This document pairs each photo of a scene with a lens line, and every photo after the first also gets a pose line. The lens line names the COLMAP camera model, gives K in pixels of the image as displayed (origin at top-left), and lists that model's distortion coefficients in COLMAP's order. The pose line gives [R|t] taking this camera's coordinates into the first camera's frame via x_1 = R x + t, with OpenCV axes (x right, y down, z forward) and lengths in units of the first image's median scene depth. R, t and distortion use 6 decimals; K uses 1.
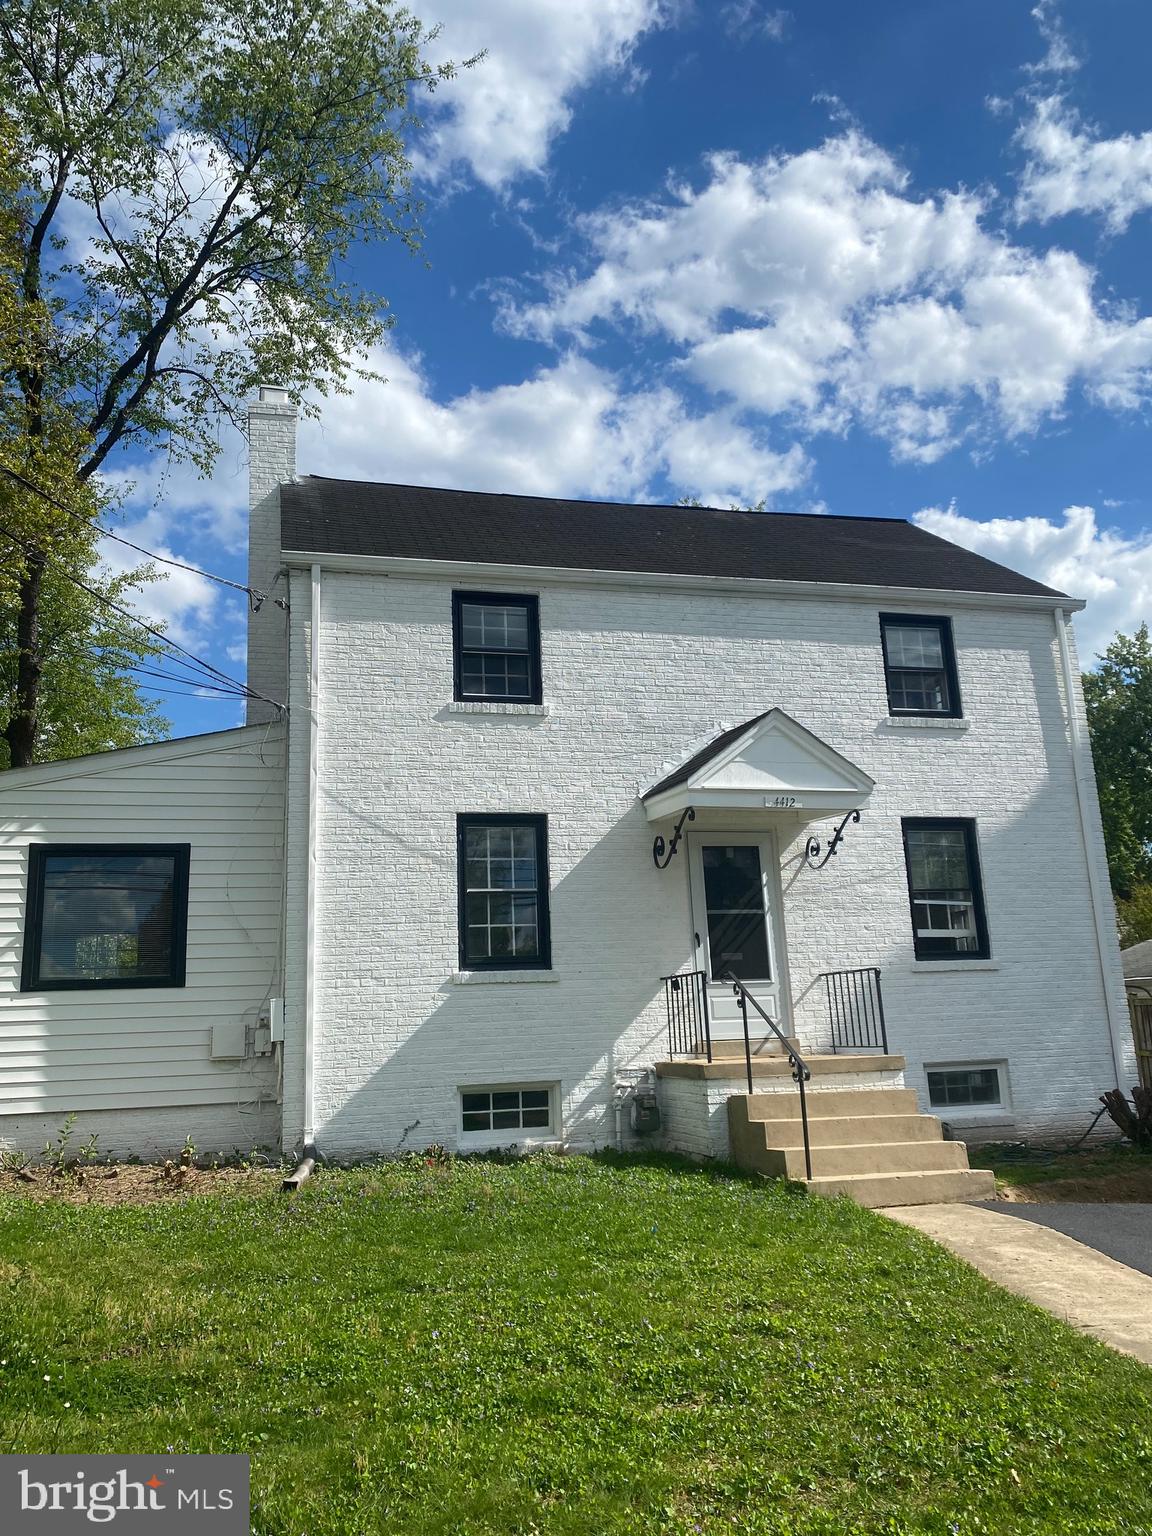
lens RADIAL K [[1199.2, 0, 576.0], [0, 1199.2, 768.0], [0, 0, 1]] dist [0.132006, -0.330247]
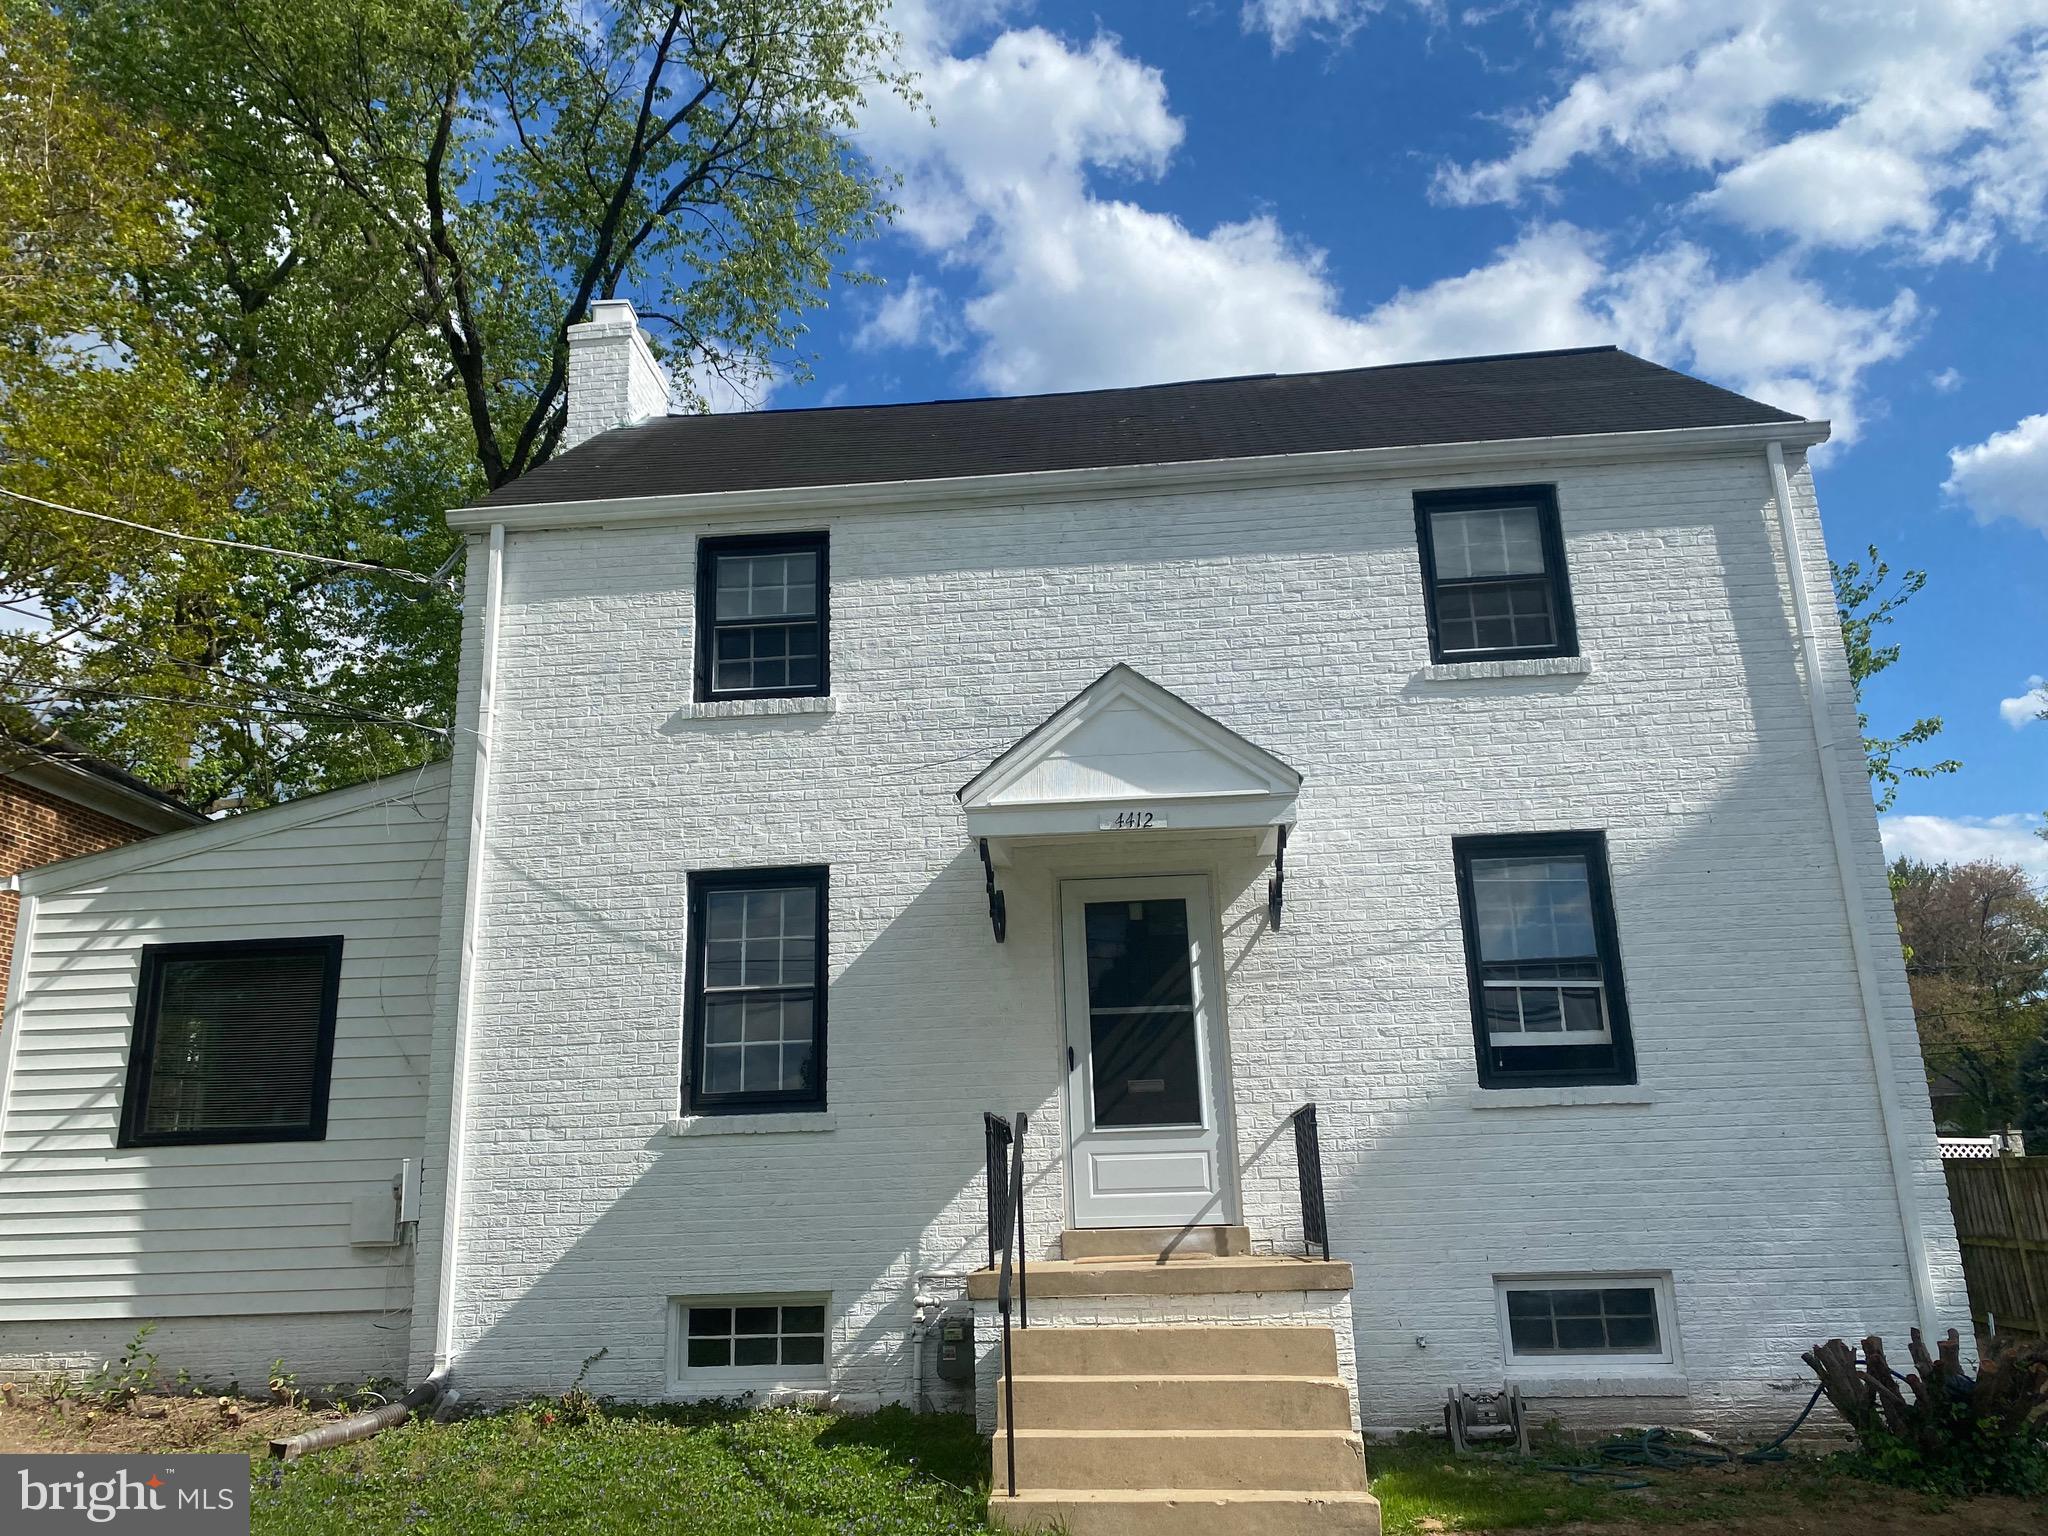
lens RADIAL K [[1584.6, 0, 1024.0], [0, 1584.6, 768.0], [0, 0, 1]] dist [0.088645, -0.130383]
pose [[0.941891, -0.077042, -0.326964, 0.350472], [0.064103, 0.996681, -0.050183, 0.035501], [0.329745, 0.026307, 0.943704, 0.233459]]
